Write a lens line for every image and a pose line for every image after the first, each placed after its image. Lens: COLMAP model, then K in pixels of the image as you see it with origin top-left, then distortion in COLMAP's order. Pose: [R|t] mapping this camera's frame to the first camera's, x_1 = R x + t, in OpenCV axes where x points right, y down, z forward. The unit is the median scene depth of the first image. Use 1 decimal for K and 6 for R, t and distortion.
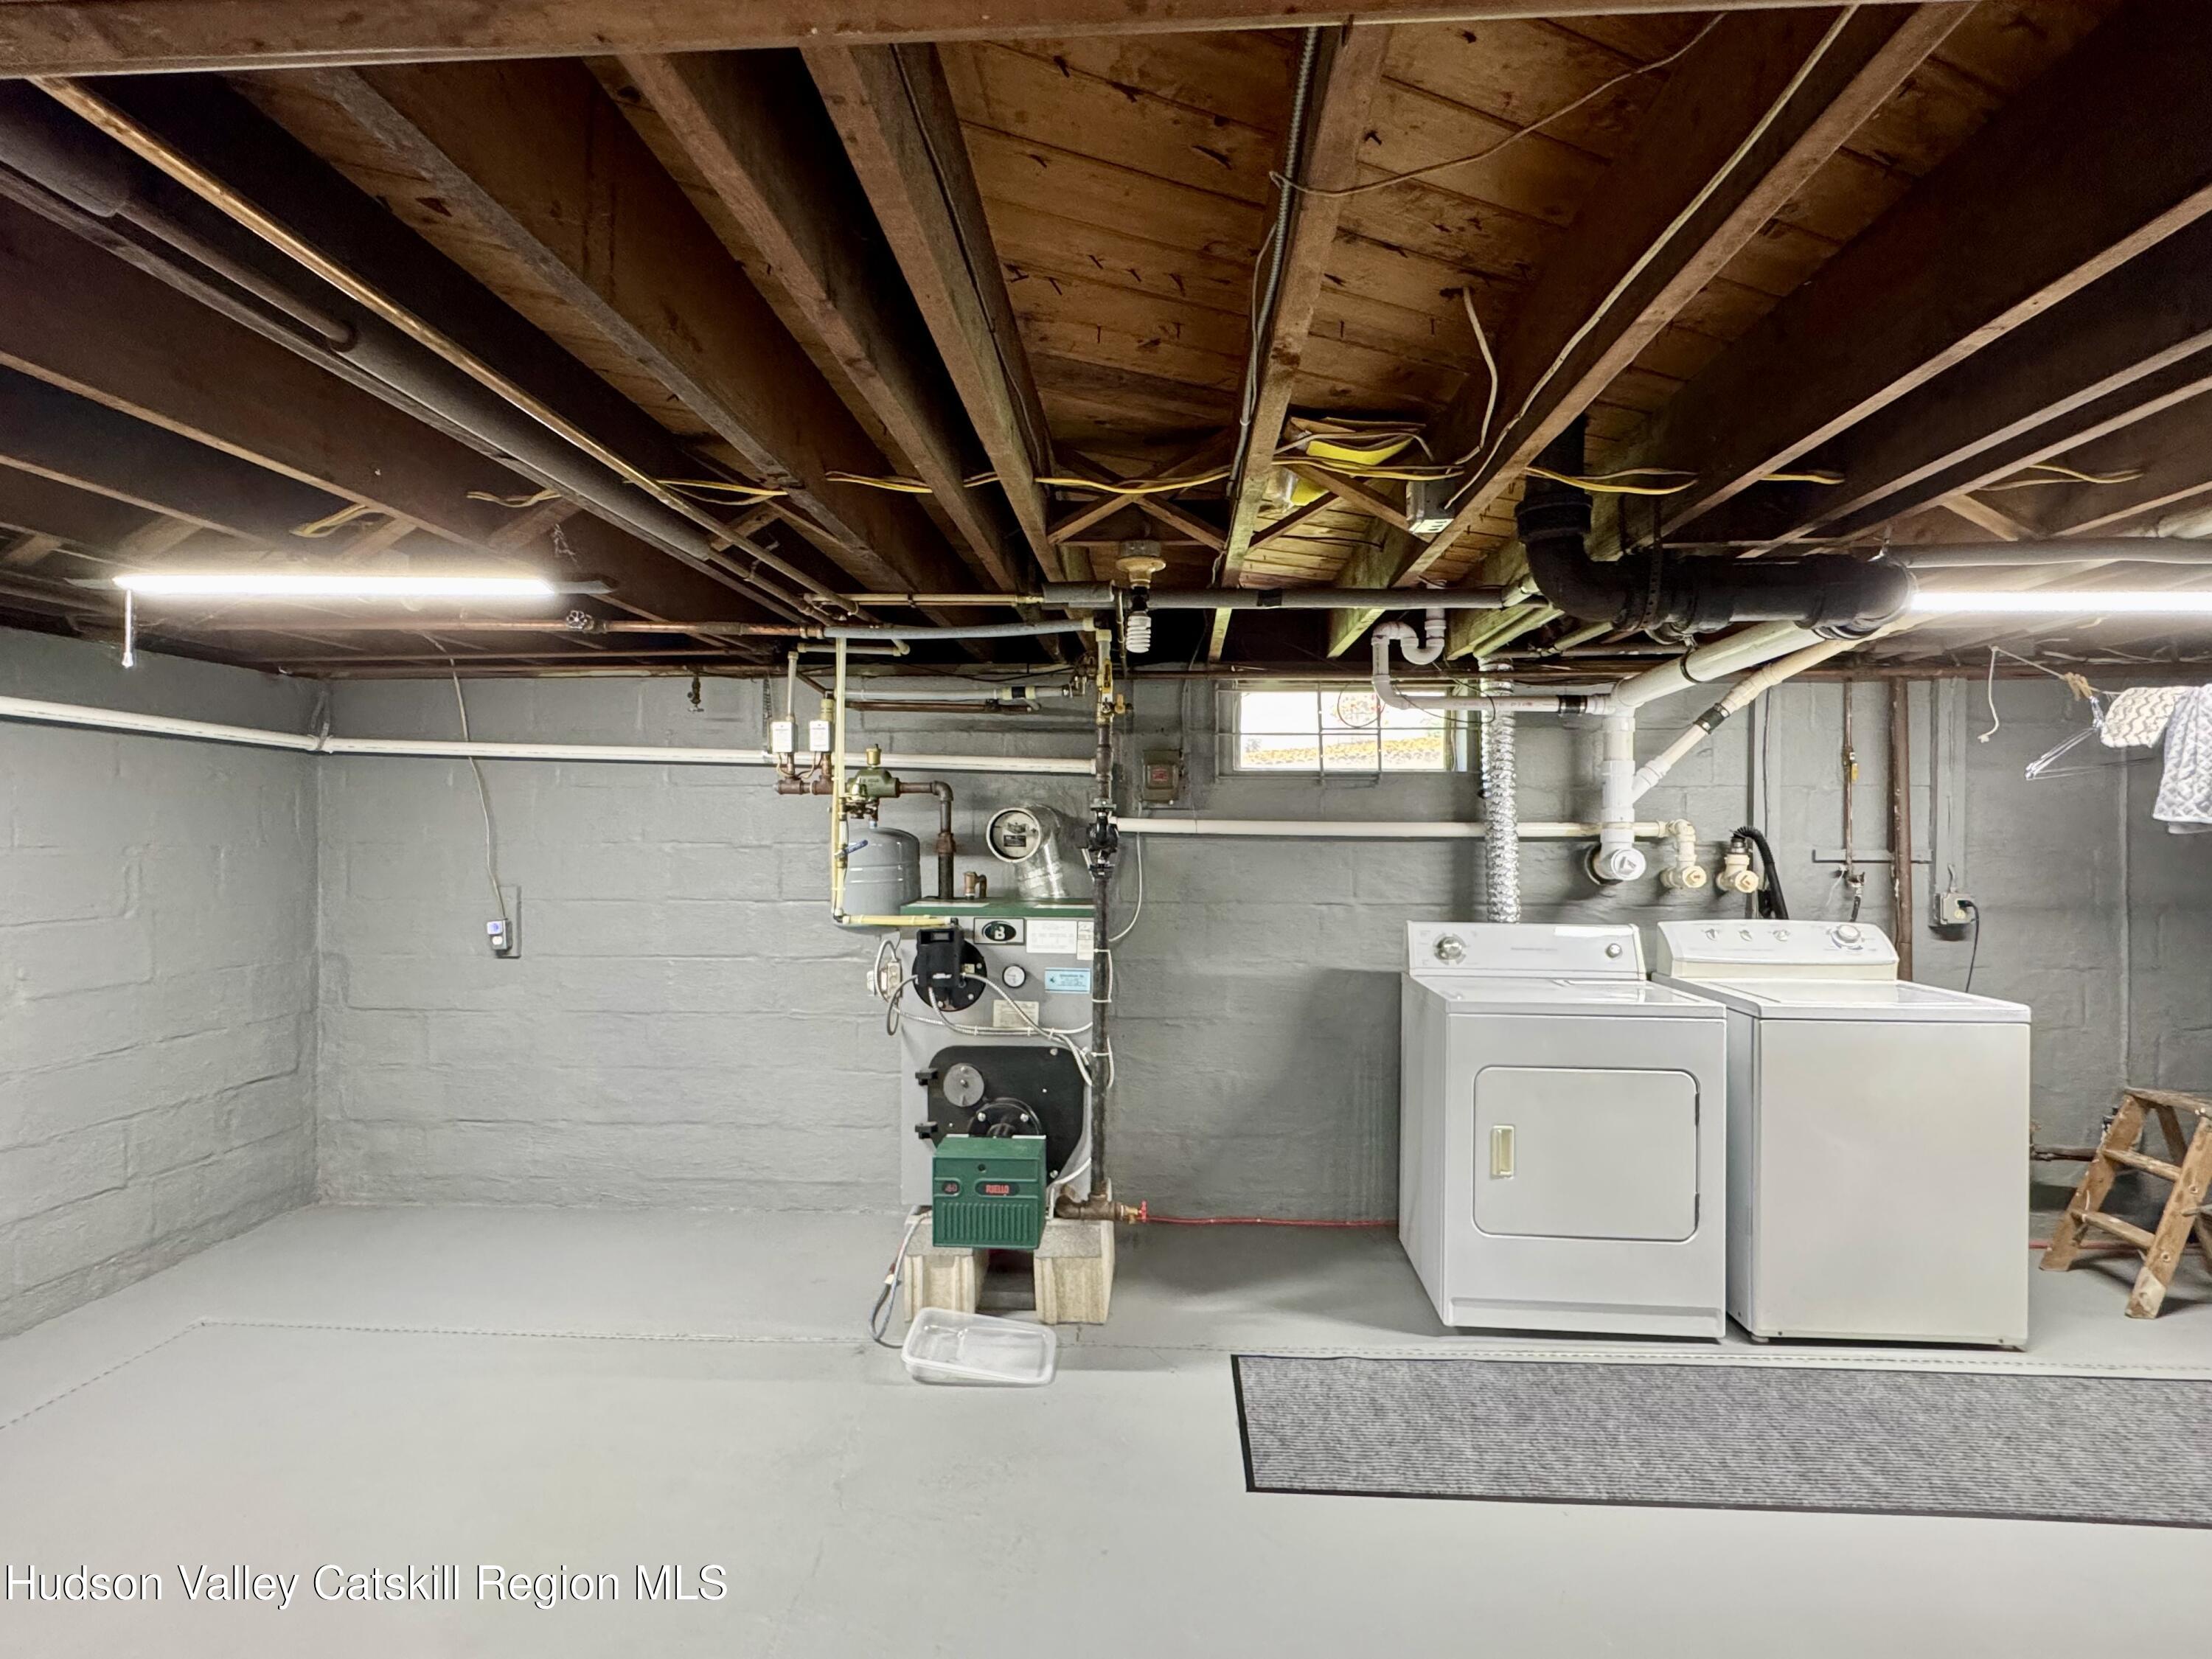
lens RADIAL K [[1087.1, 0, 1101.8], [0, 1087.1, 830.3], [0, 0, 1]] dist [-0.002549, -0.000247]
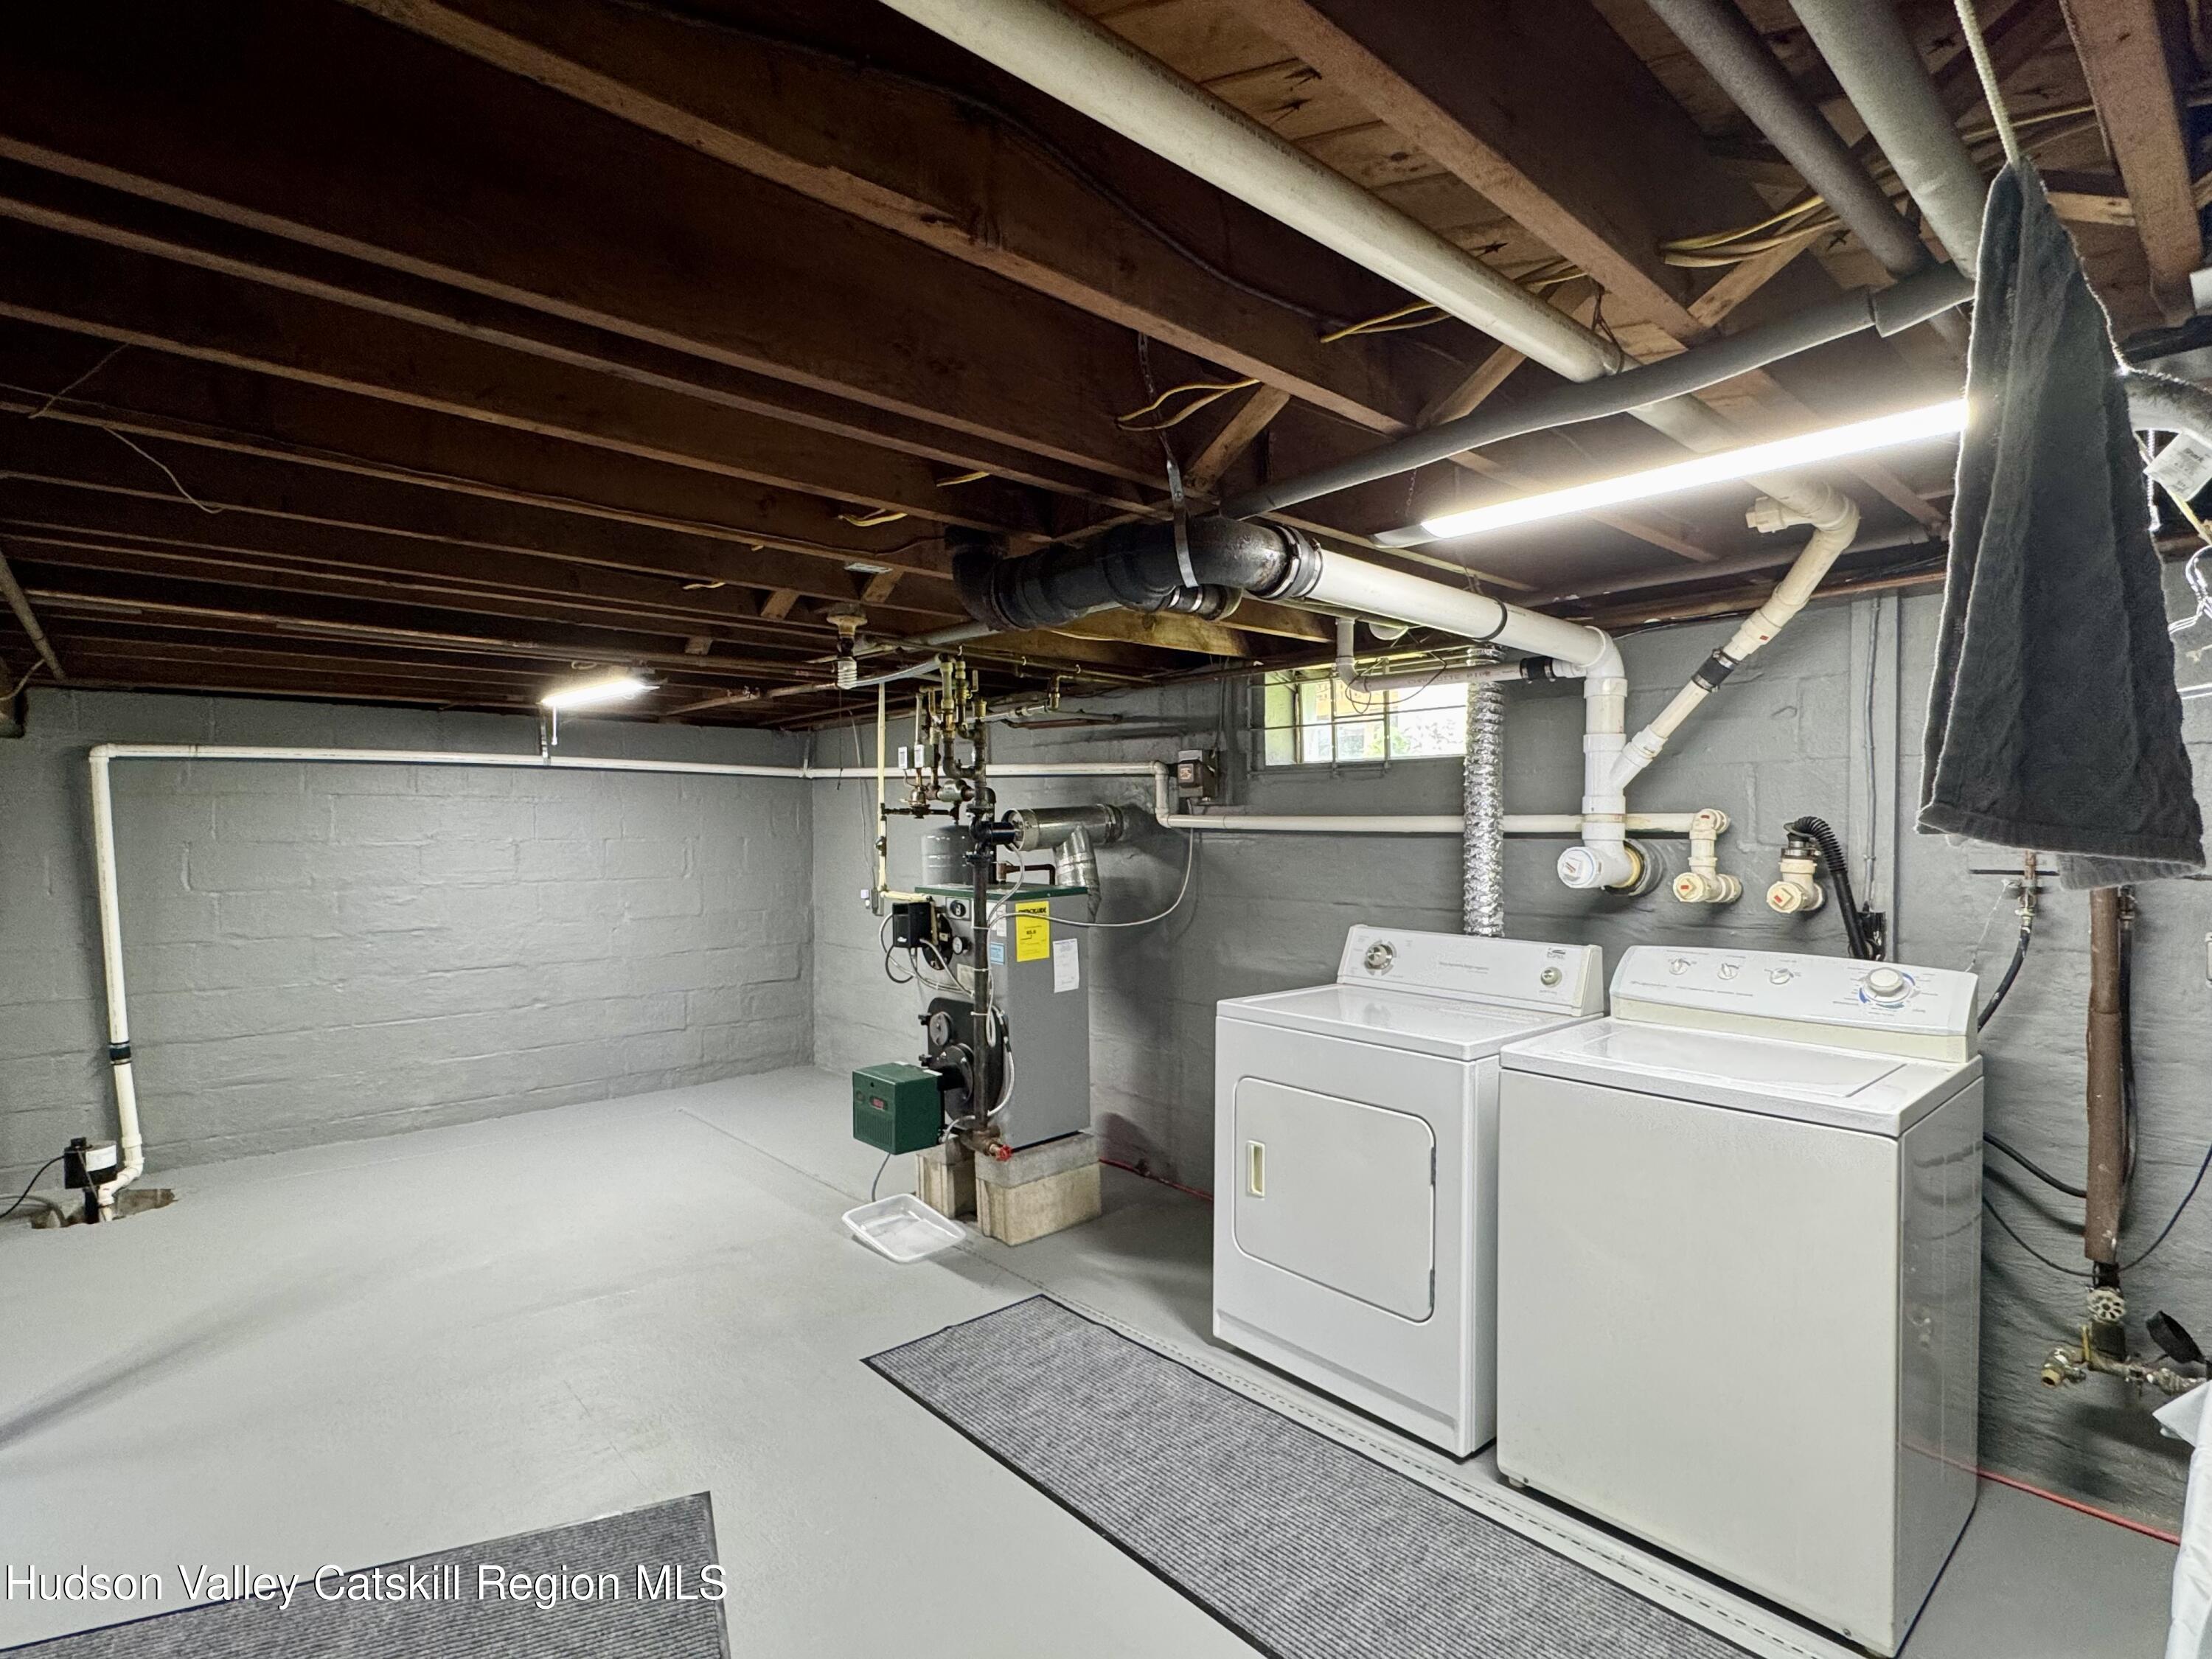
lens RADIAL K [[1087.1, 0, 1108.2], [0, 1087.1, 828.5], [0, 0, 1]] dist [-0.002549, -0.000247]
pose [[0.716337, -0.001612, -0.697752, 0.779640], [0.005953, 0.999975, 0.003802, -0.002082], [0.697729, -0.006877, 0.716329, 0.201650]]
